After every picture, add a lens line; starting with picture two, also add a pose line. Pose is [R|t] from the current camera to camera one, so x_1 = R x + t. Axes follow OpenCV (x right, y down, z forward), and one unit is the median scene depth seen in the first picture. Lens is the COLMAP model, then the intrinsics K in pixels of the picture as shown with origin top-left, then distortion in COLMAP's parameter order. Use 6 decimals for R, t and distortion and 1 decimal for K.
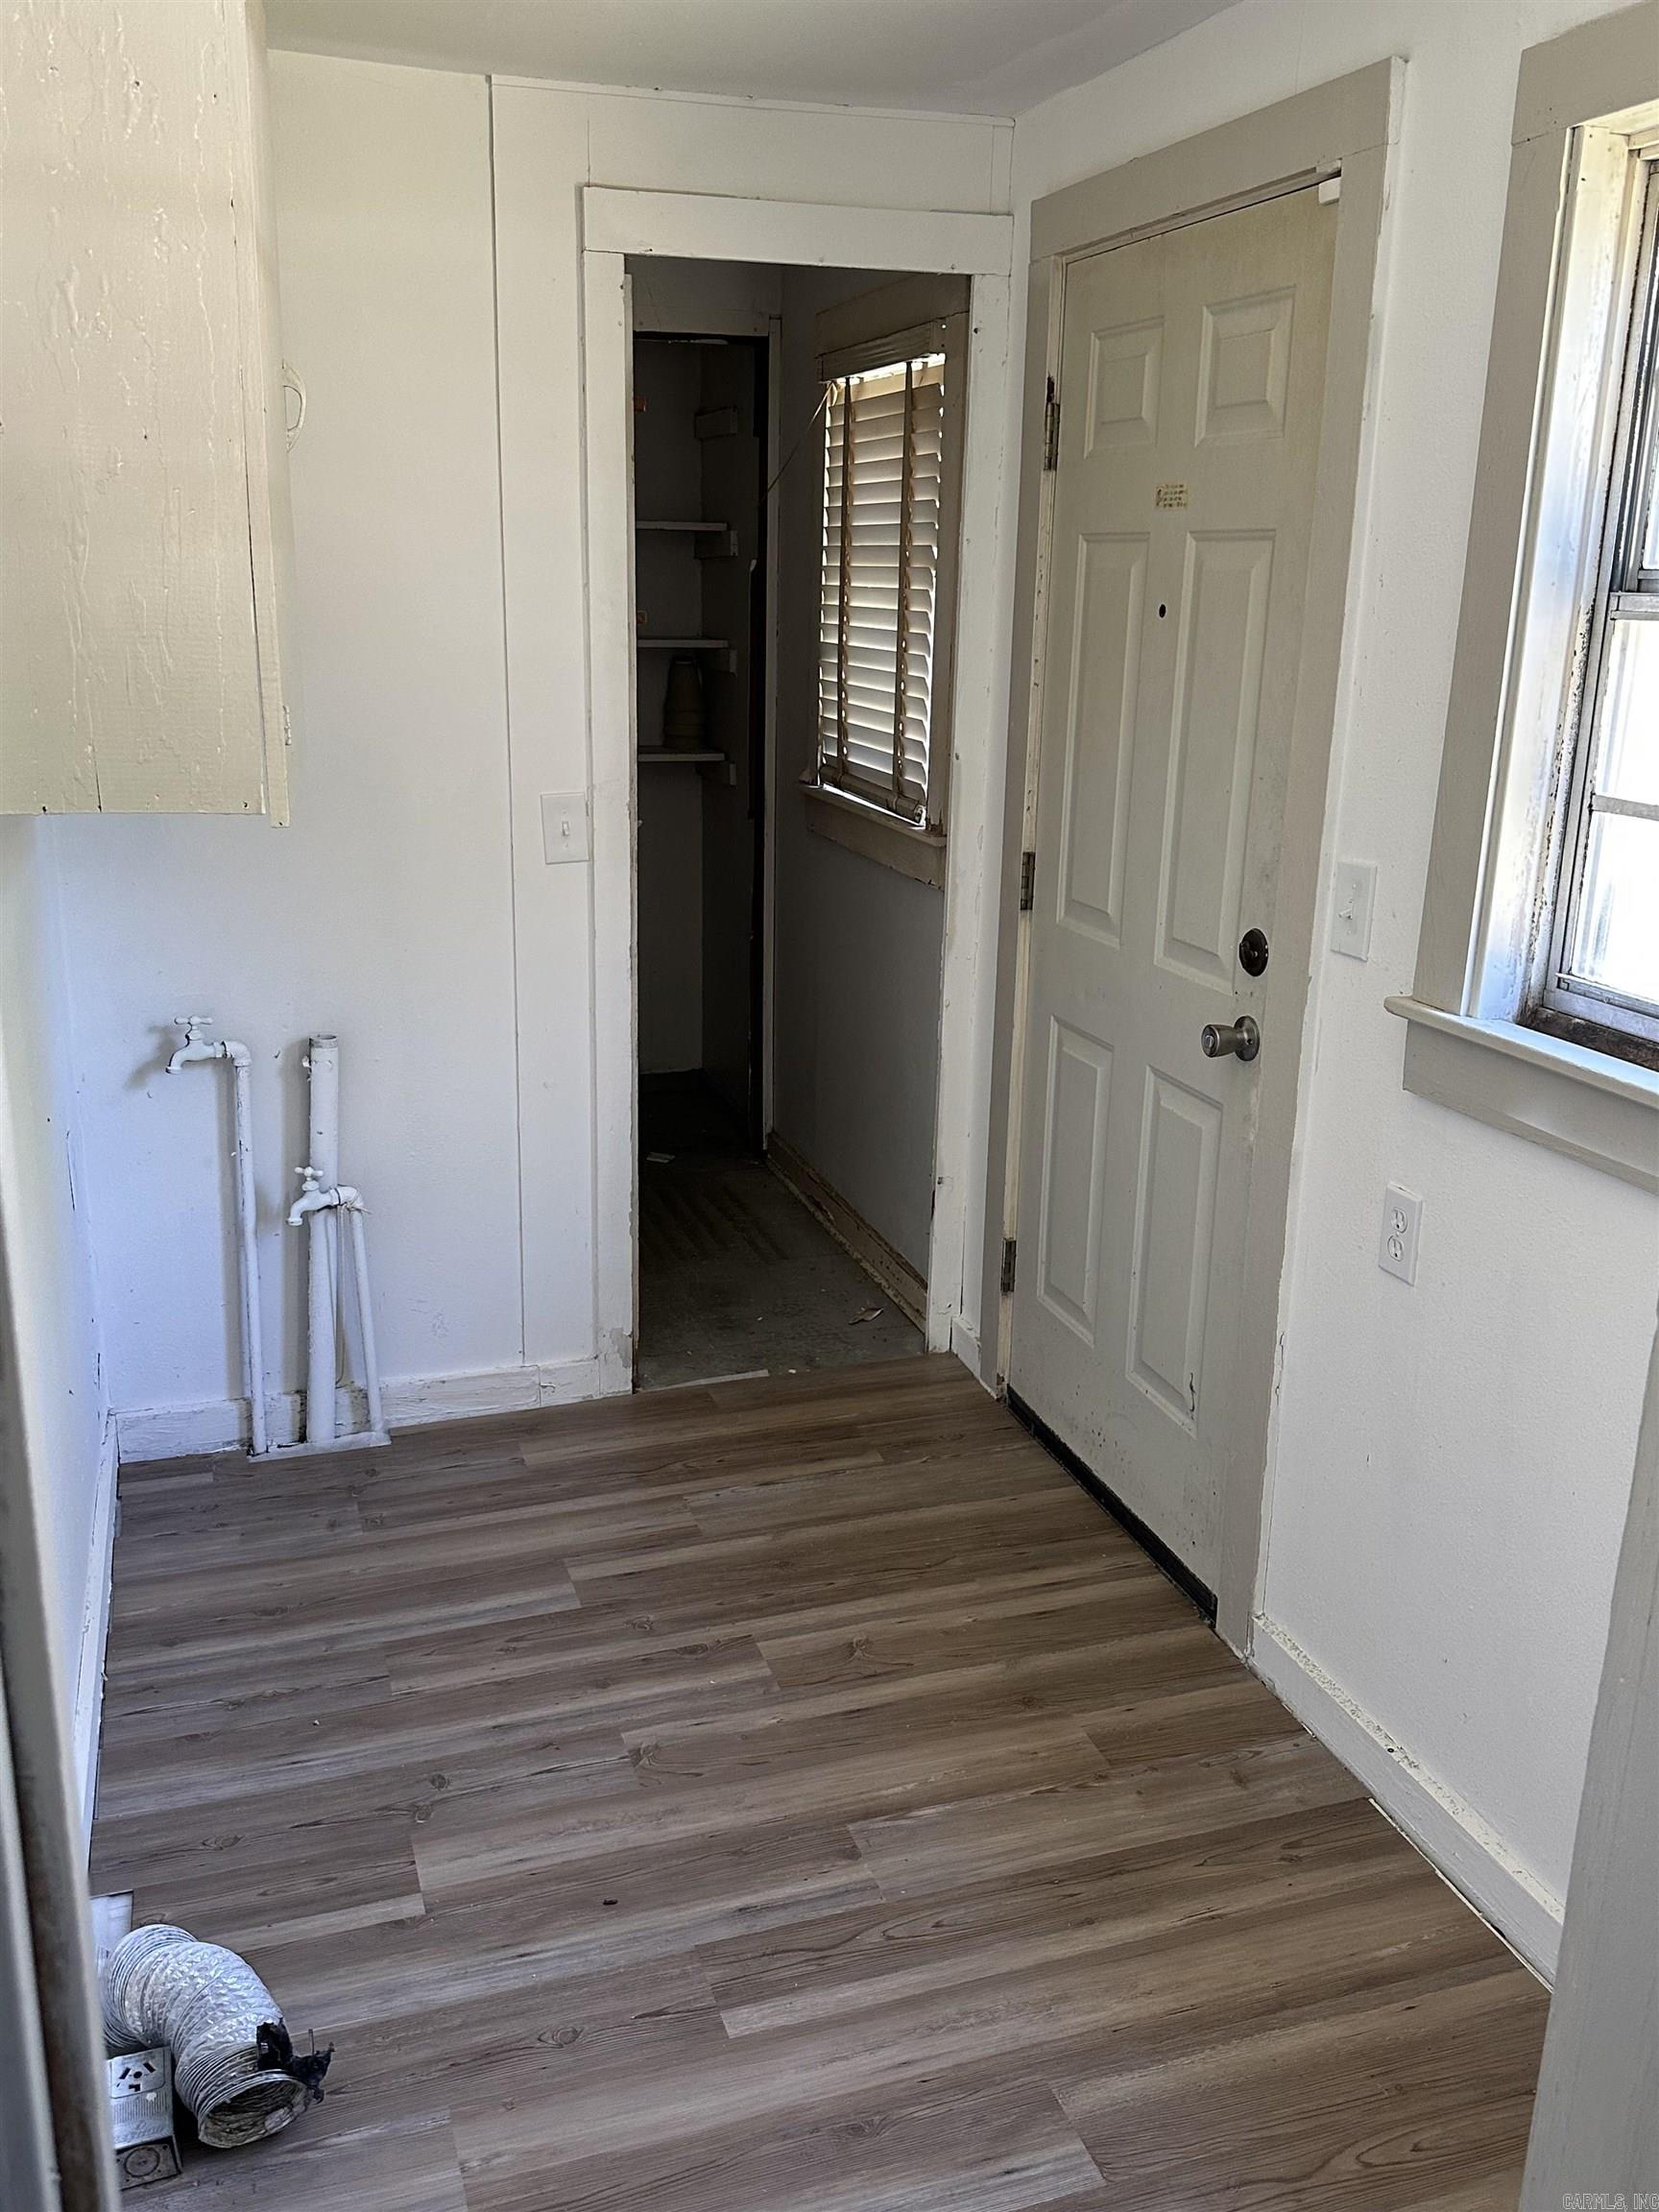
lens RADIAL K [[1876.7, 0, 821.1], [0, 1876.7, 1115.0], [0, 0, 1]] dist [0.035897, -0.000611]
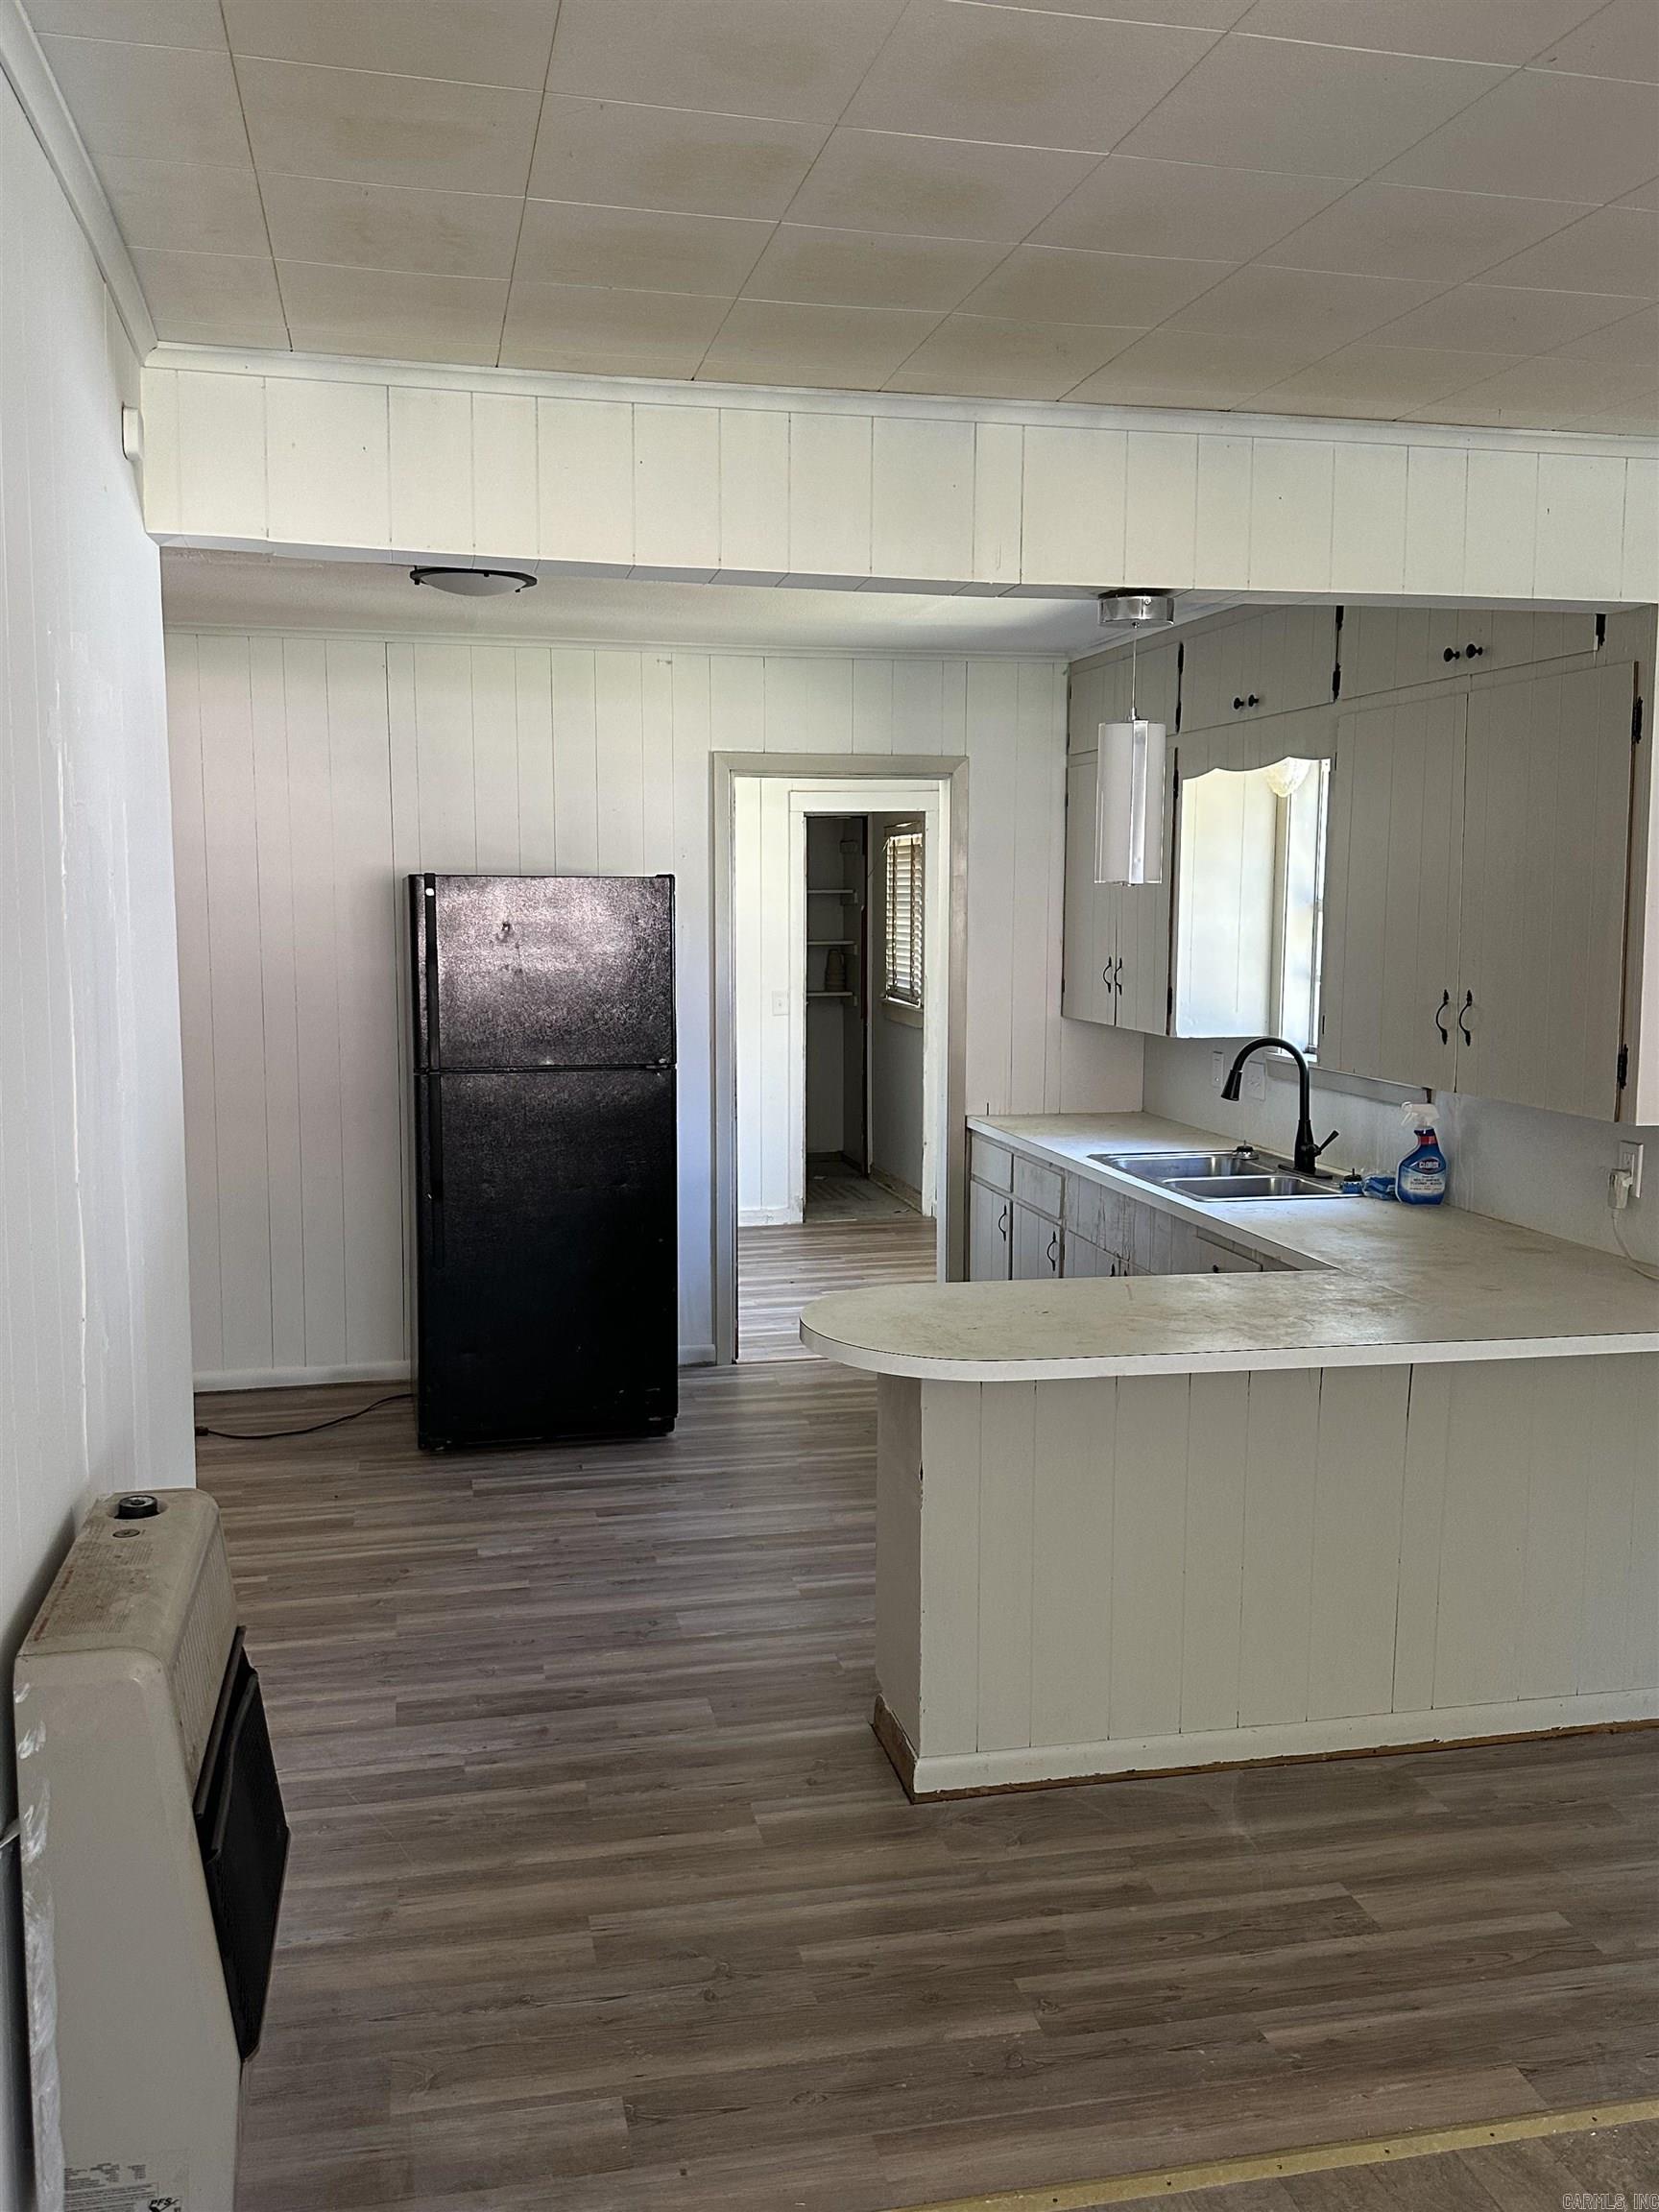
lens RADIAL K [[1876.7, 0, 824.7], [0, 1876.7, 1097.5], [0, 0, 1]] dist [0.035897, -0.000611]
pose [[0.994747, -0.005279, -0.102227, 0.176904], [-0.012968, 0.984123, -0.177012, 0.399404], [0.101539, 0.177408, 0.978885, -1.409718]]
